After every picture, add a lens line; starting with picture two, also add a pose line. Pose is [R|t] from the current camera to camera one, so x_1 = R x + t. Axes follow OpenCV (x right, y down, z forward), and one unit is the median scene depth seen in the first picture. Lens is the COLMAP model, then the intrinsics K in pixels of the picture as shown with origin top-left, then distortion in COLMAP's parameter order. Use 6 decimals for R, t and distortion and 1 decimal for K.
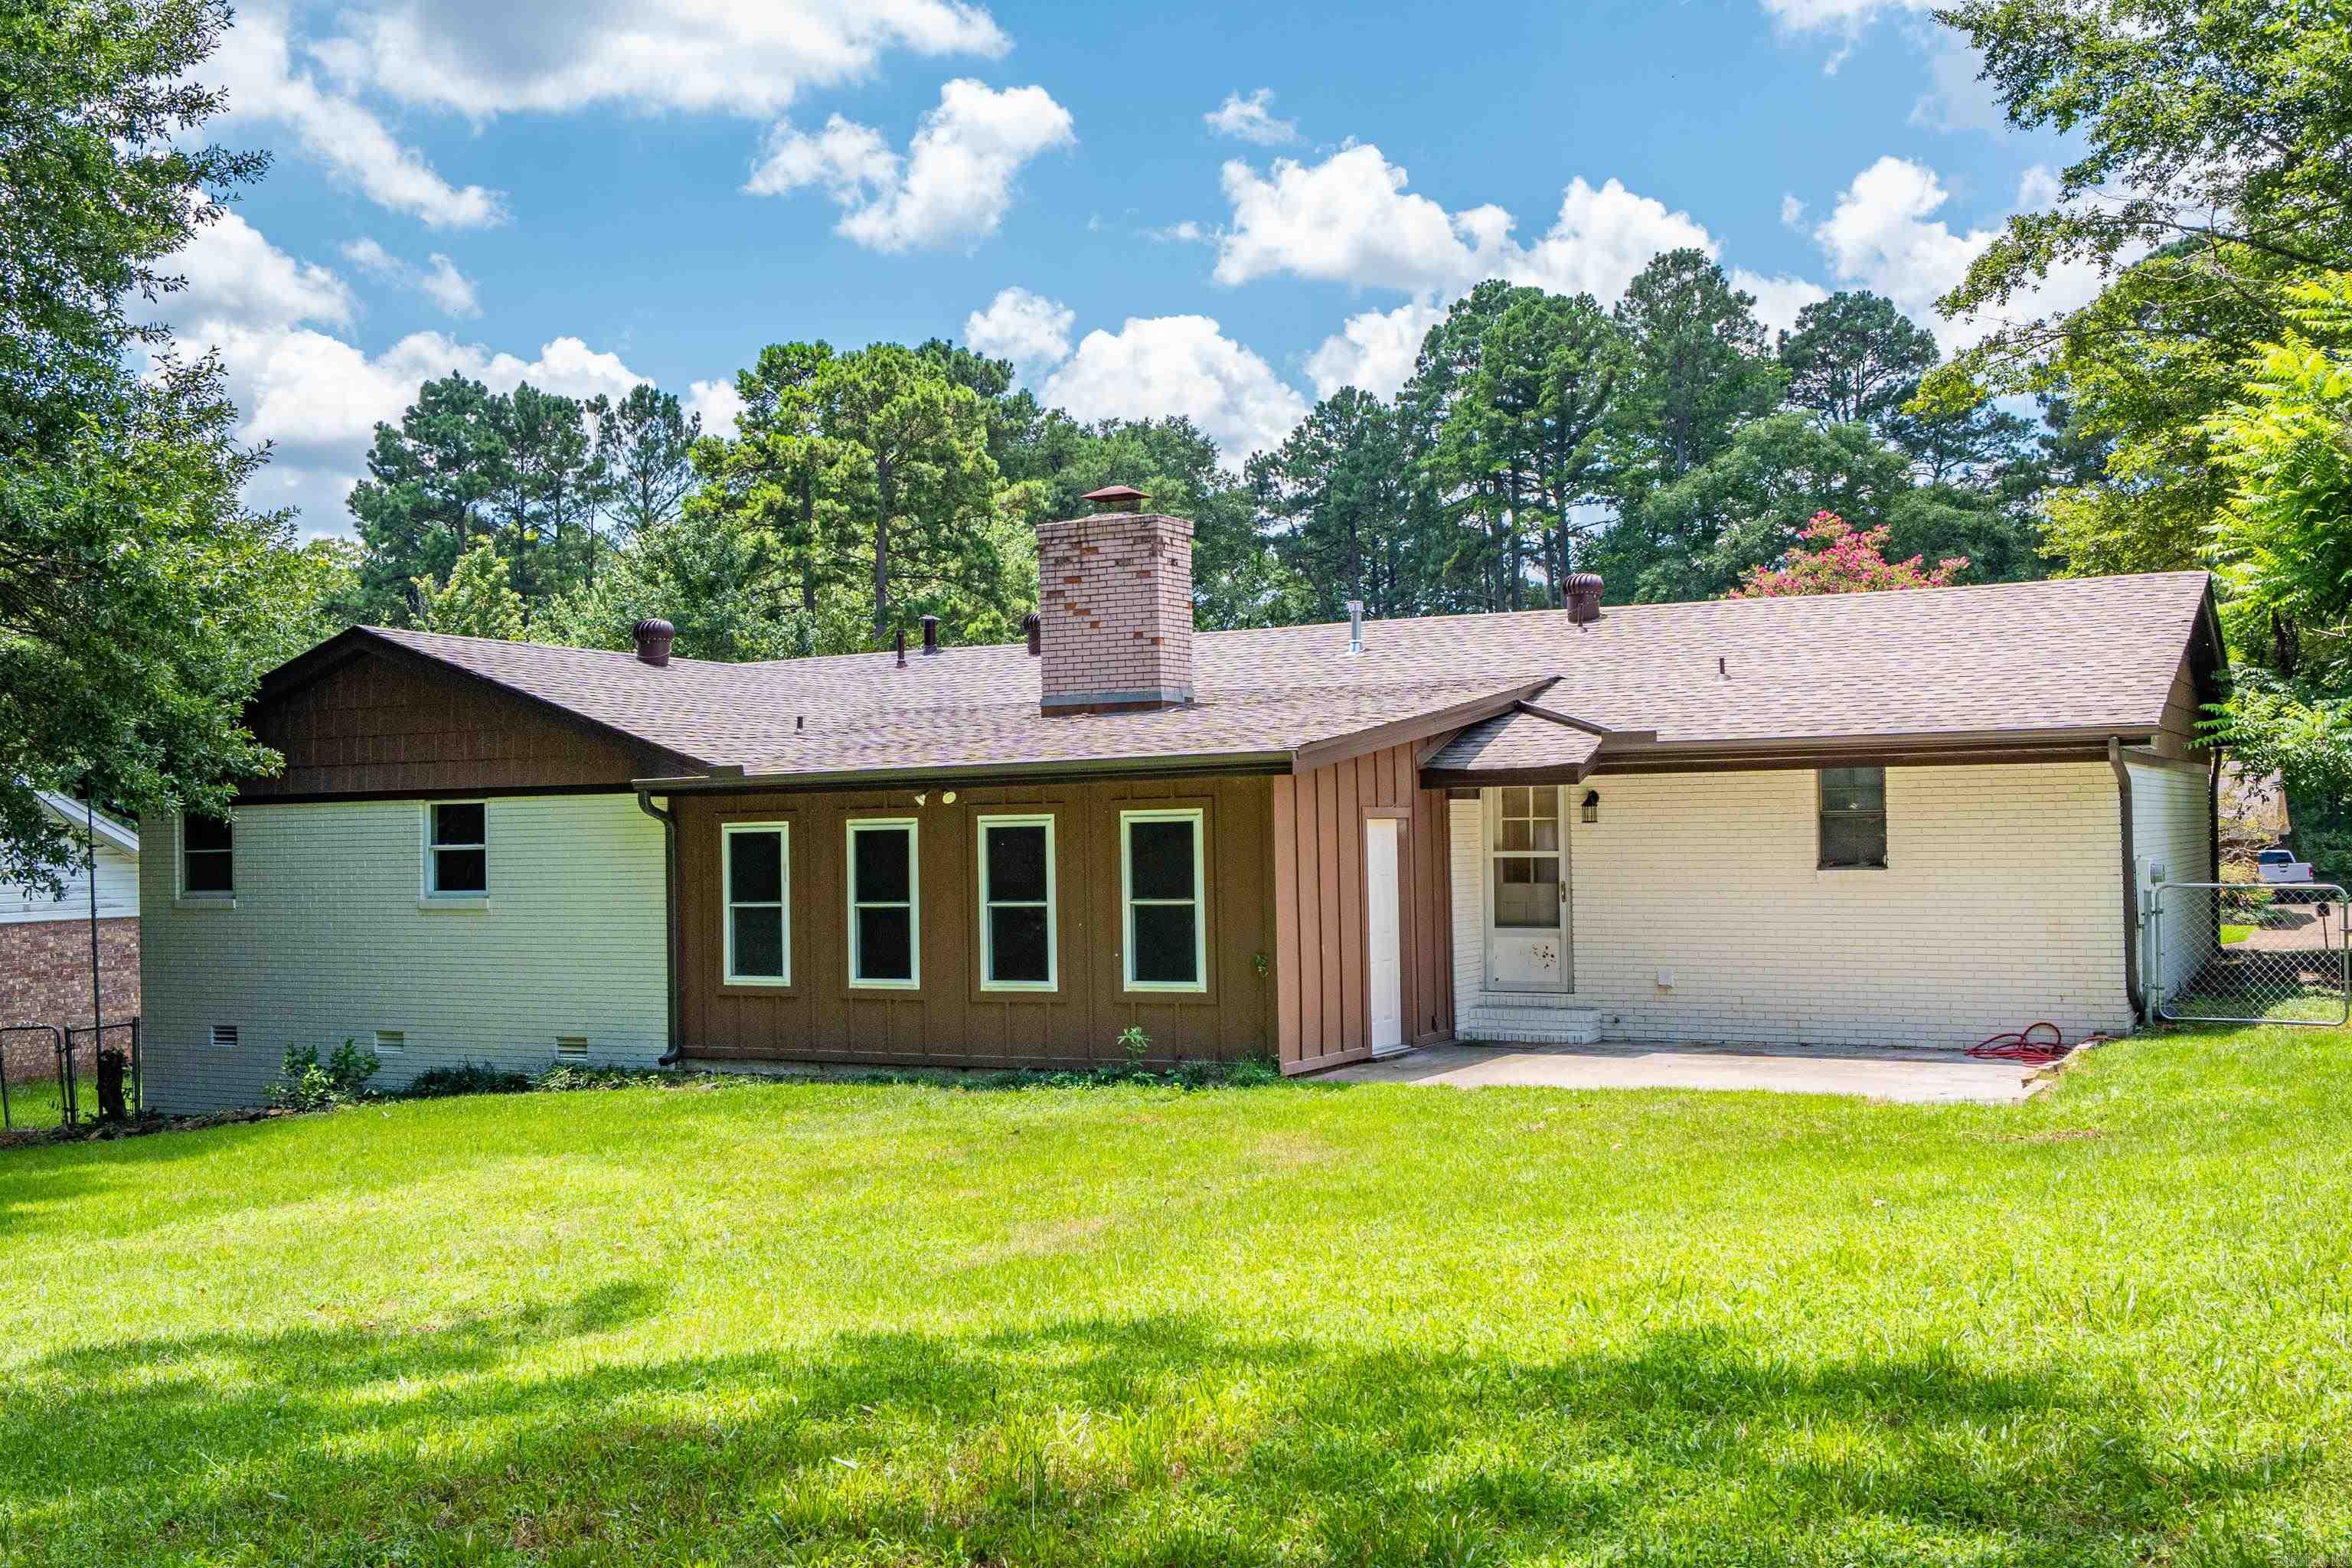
lens RADIAL K [[2327.9, 0, 1176.0], [0, 2327.9, 784.0], [0, 0, 1]] dist [-0.001338, 0.006284]
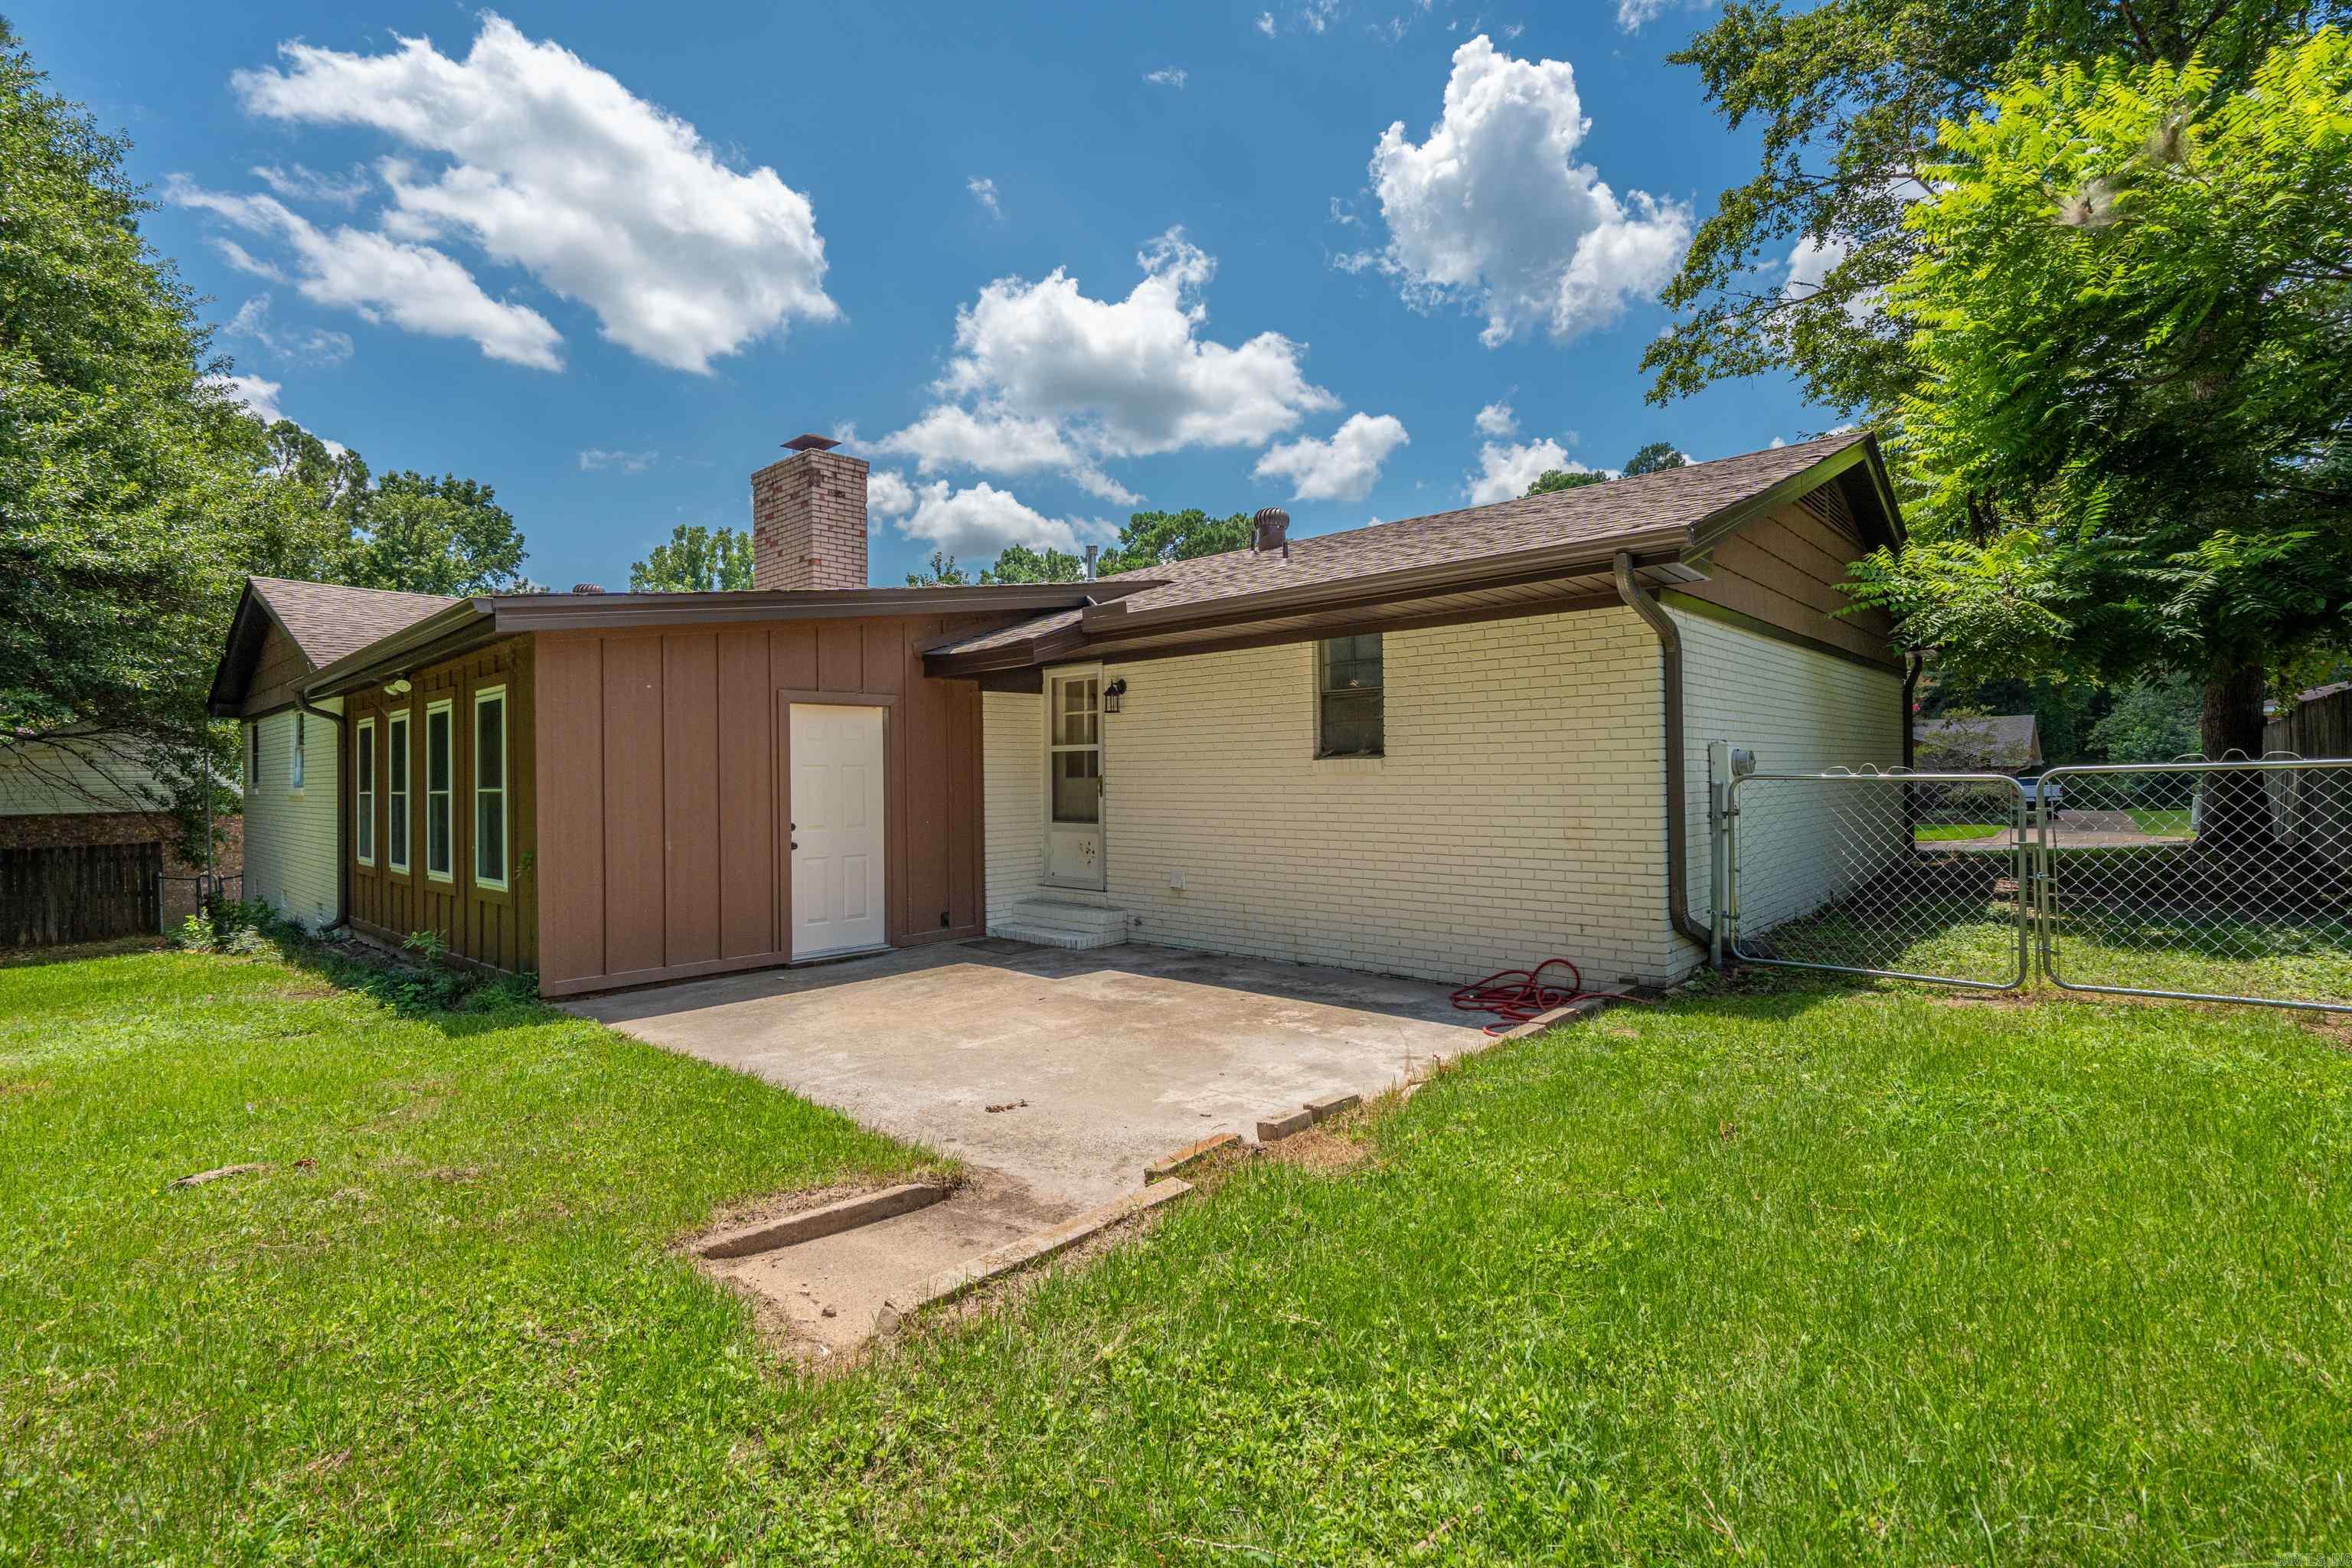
lens RADIAL K [[1077.7, 0, 1170.0], [0, 1077.7, 759.9], [0, 0, 1]] dist [-0.000349, 0.001210]
pose [[0.970610, -0.001412, -0.240652, 0.246385], [0.003908, 0.999943, 0.009894, 0.025407], [0.240624, -0.010544, 0.970561, 0.466571]]
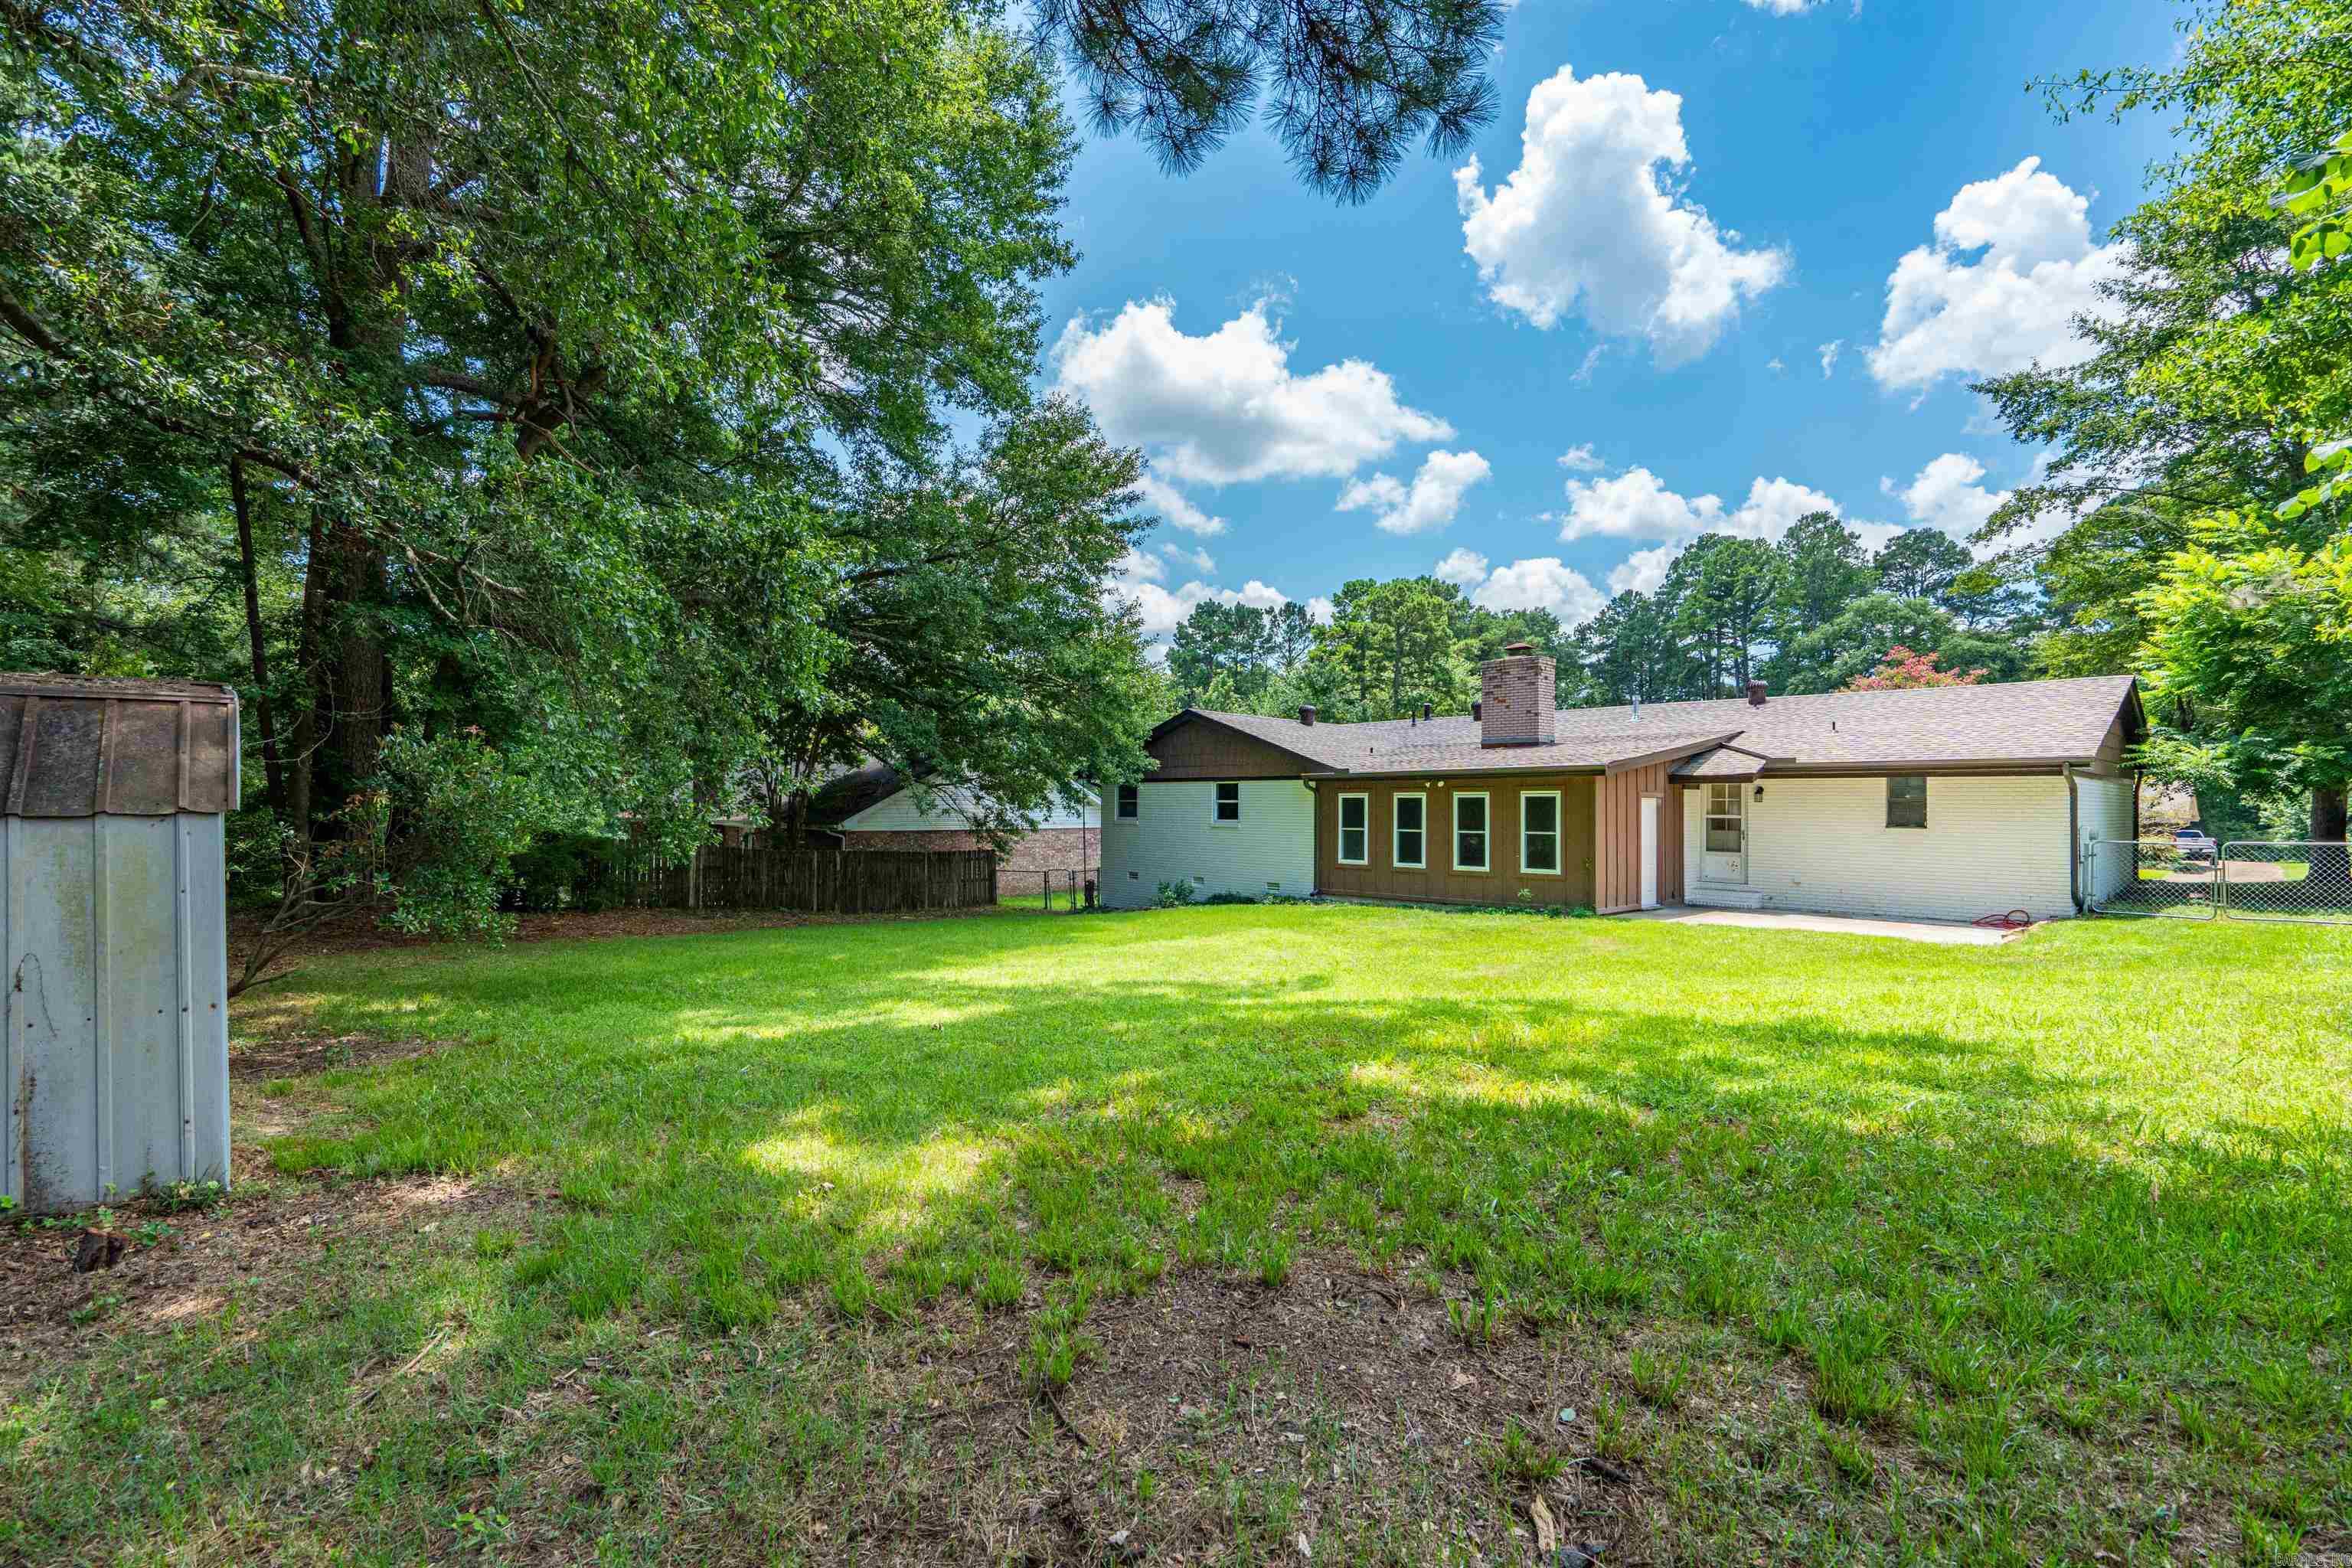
lens RADIAL K [[1063.8, 0, 1176.0], [0, 1063.8, 784.0], [0, 0, 1]] dist [0.000373, 0.001558]
pose [[0.947624, 0.018381, -0.318858, -0.008971], [-0.017273, 0.999831, 0.006300, 0.003056], [0.318920, -0.000462, 0.947782, -0.047602]]
